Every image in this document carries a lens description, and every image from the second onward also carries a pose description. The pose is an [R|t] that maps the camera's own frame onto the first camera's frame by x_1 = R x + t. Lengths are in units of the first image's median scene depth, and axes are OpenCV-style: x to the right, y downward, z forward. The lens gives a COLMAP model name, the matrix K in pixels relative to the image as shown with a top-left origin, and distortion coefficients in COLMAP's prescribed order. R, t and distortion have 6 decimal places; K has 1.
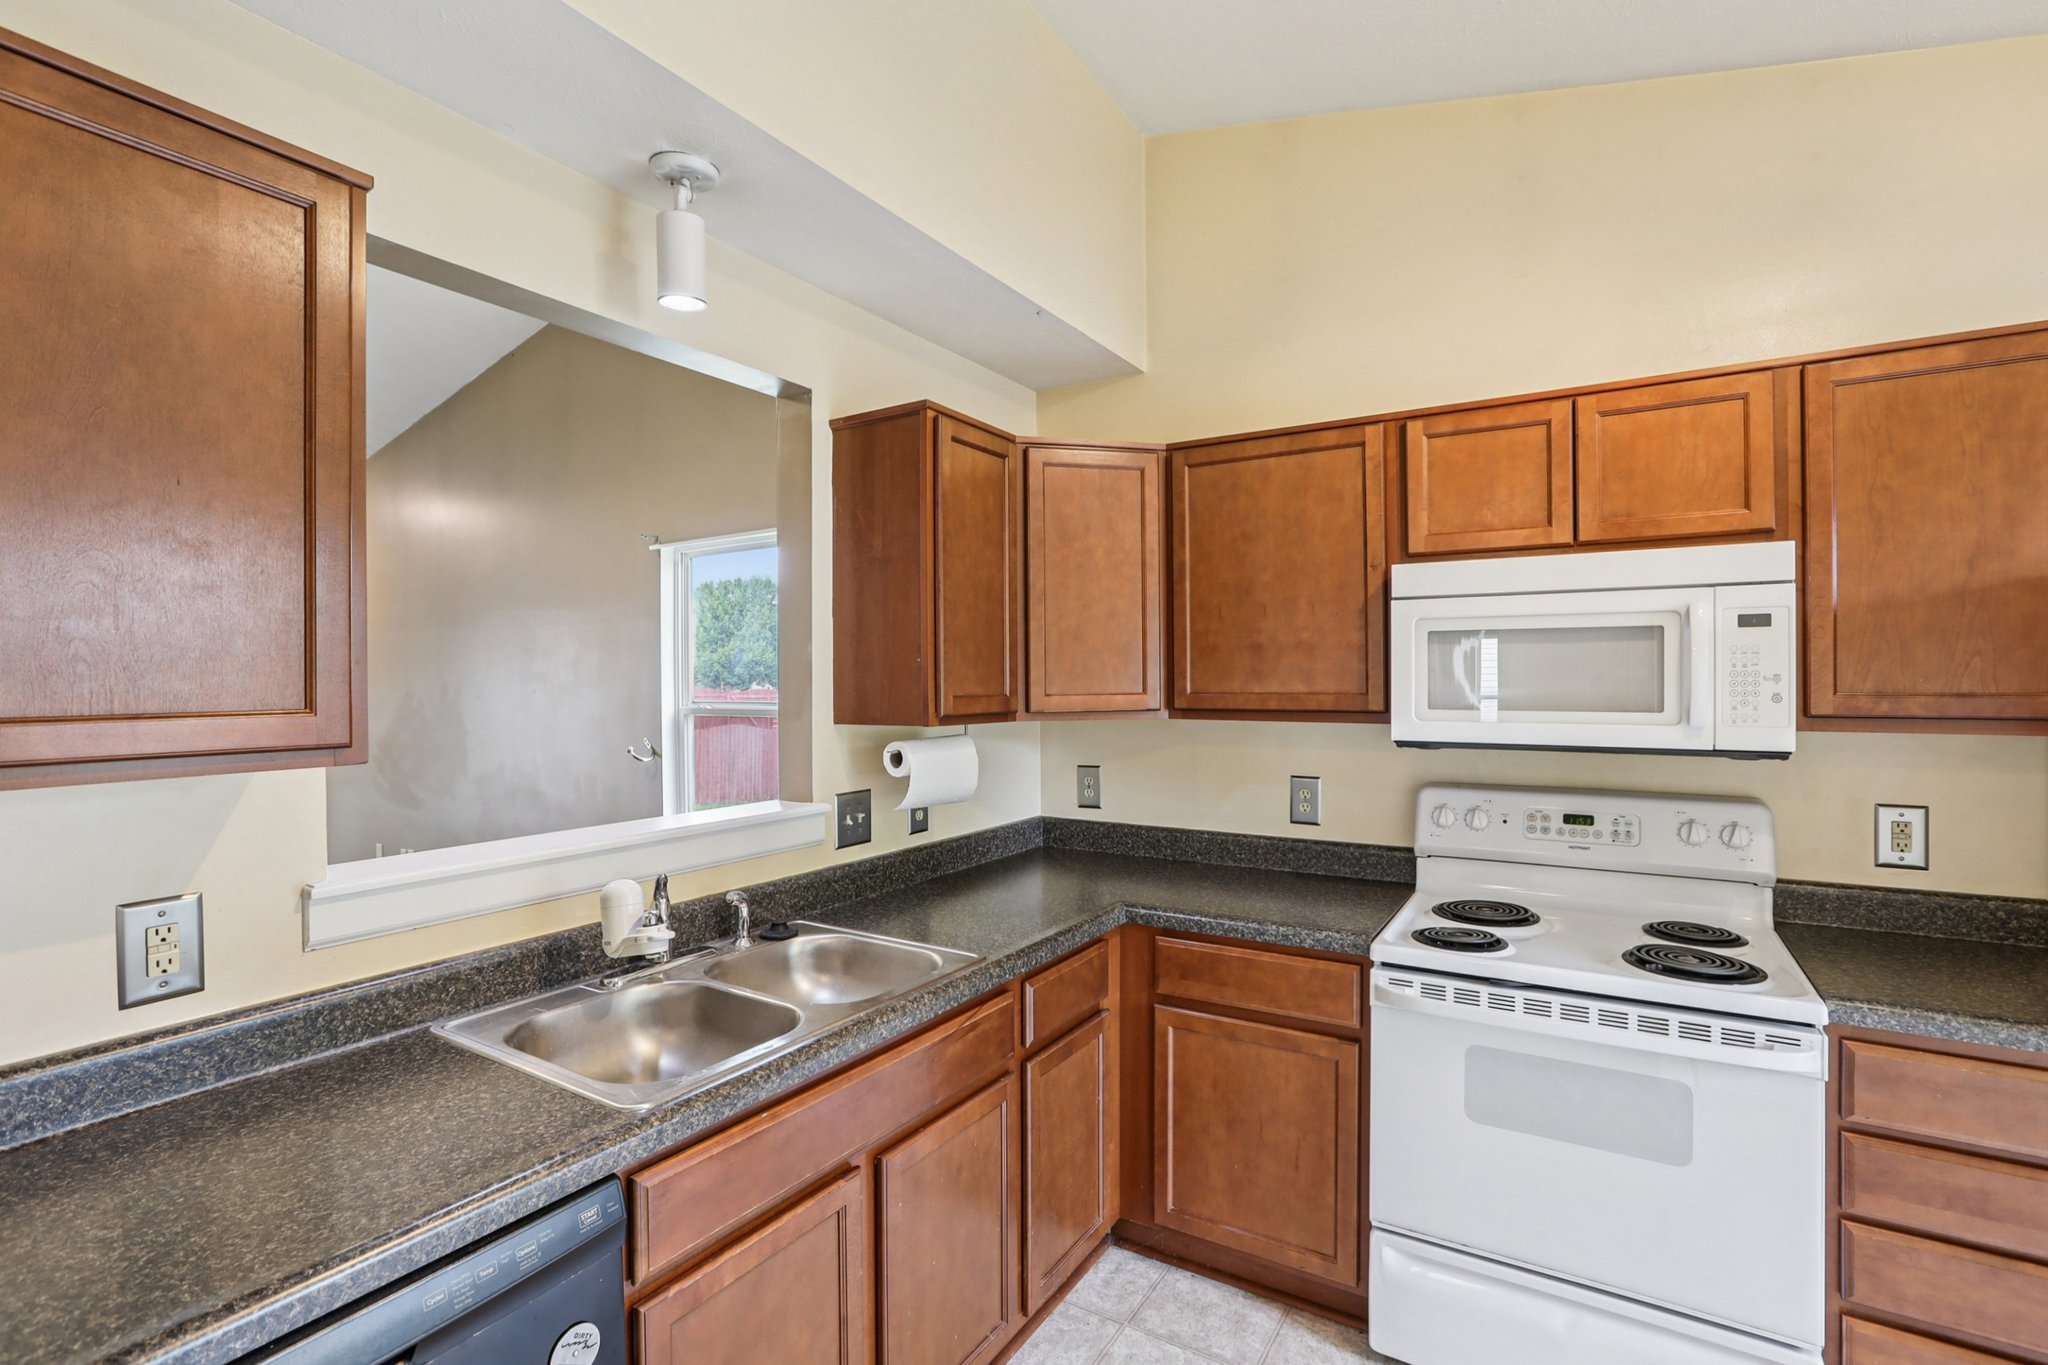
lens RADIAL K [[943.1, 0, 1015.9], [0, 943.1, 681.5], [0, 0, 1]] dist [-0.019649, 0.010393]
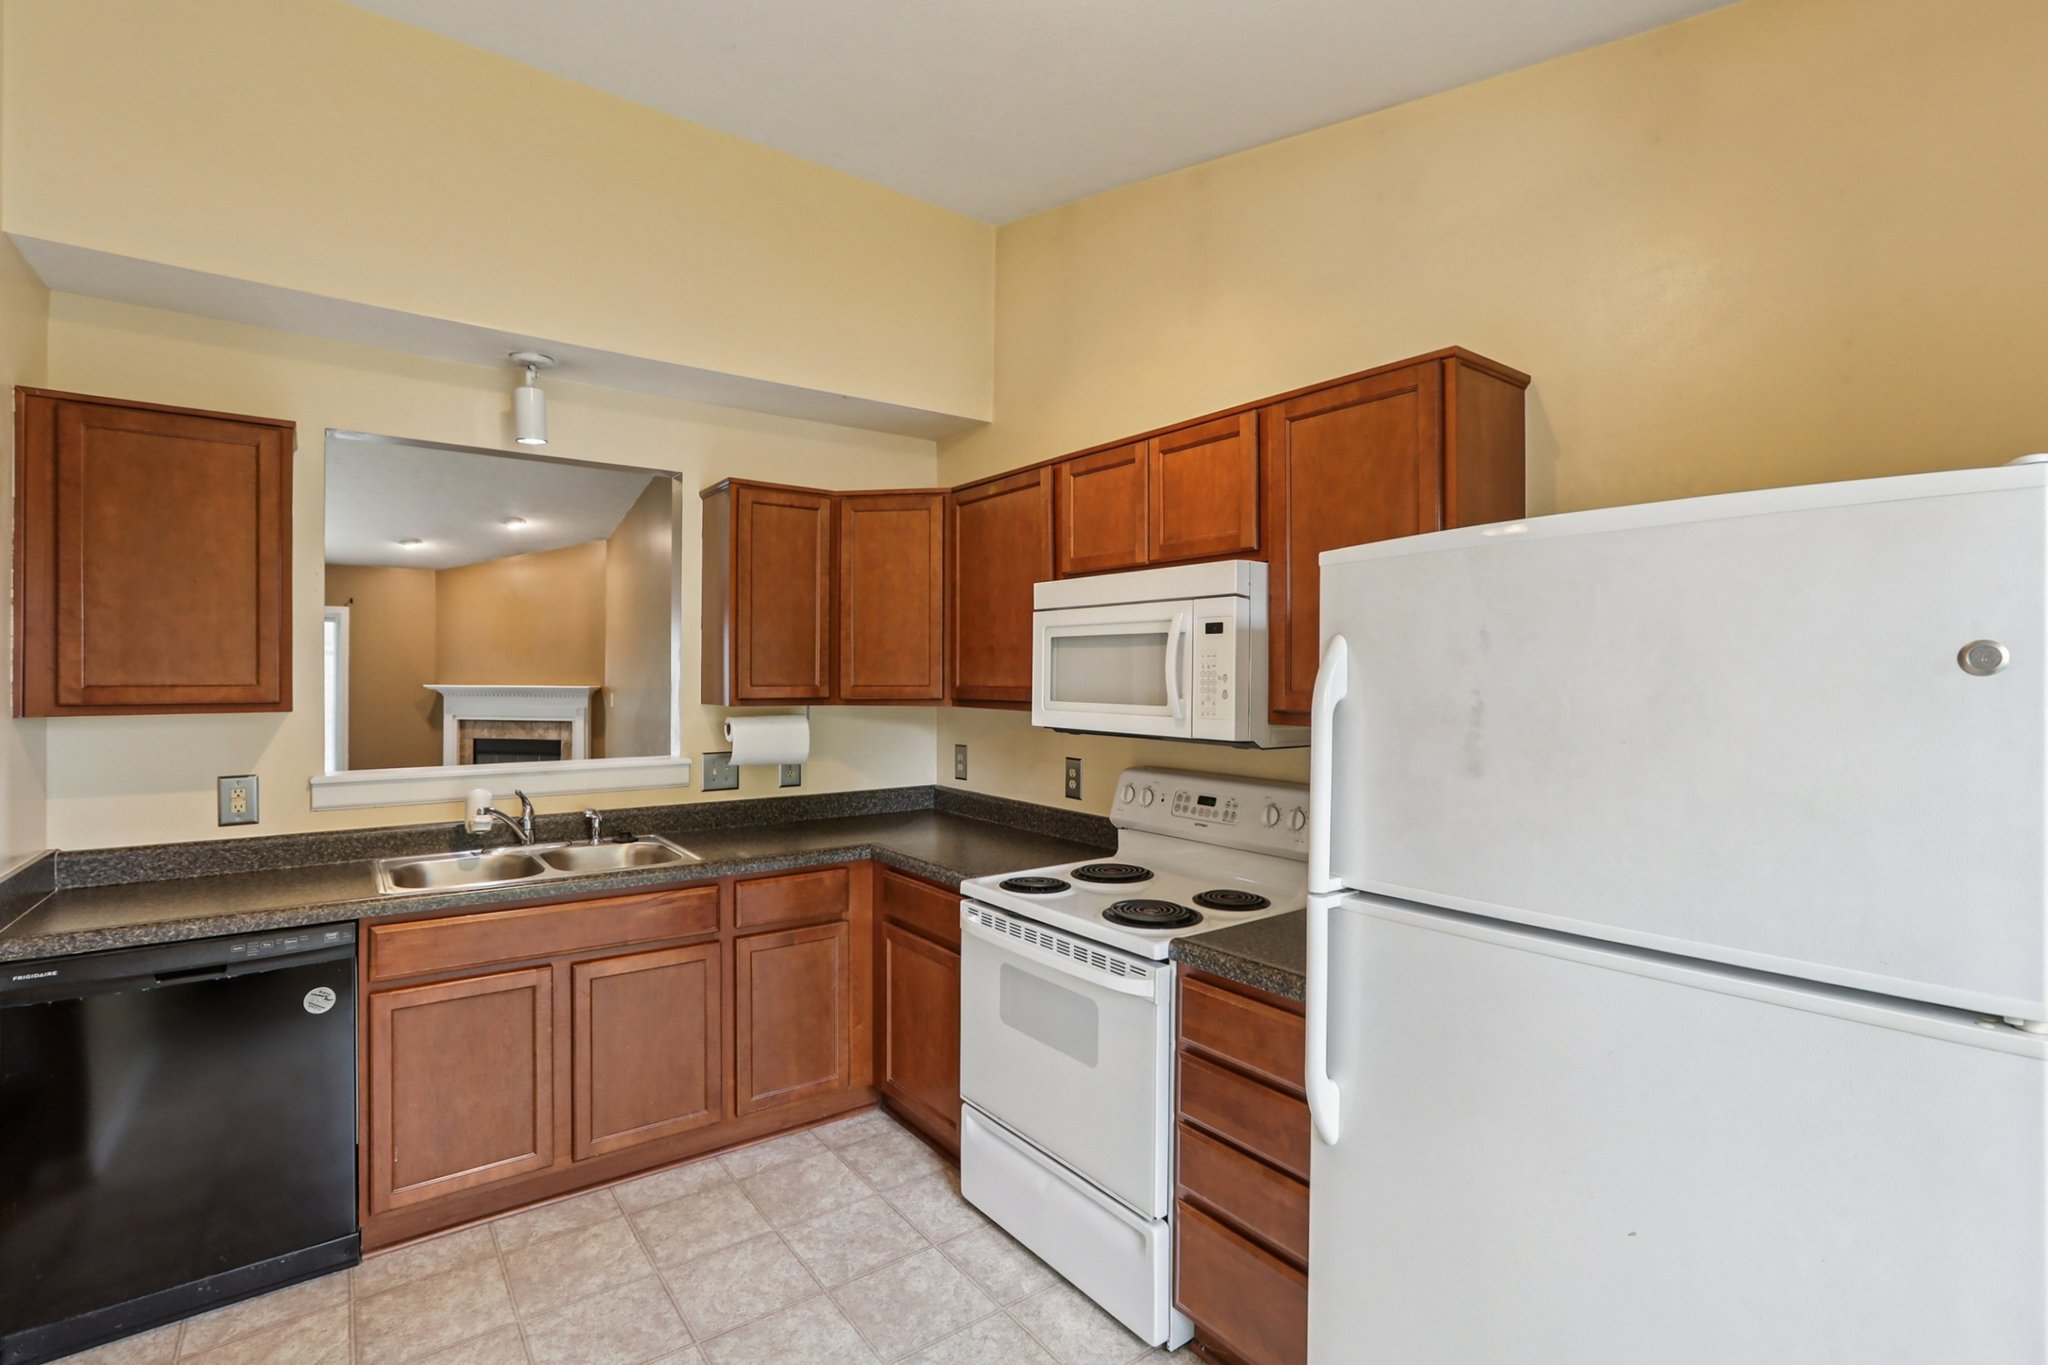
lens RADIAL K [[943.1, 0, 1008.0], [0, 943.1, 676.7], [0, 0, 1]] dist [-0.019649, 0.010393]
pose [[0.927125, 0.009734, -0.374626, 0.822561], [-0.009691, 0.999951, 0.002000, -0.003684], [0.374627, 0.001777, 0.927174, -0.159046]]
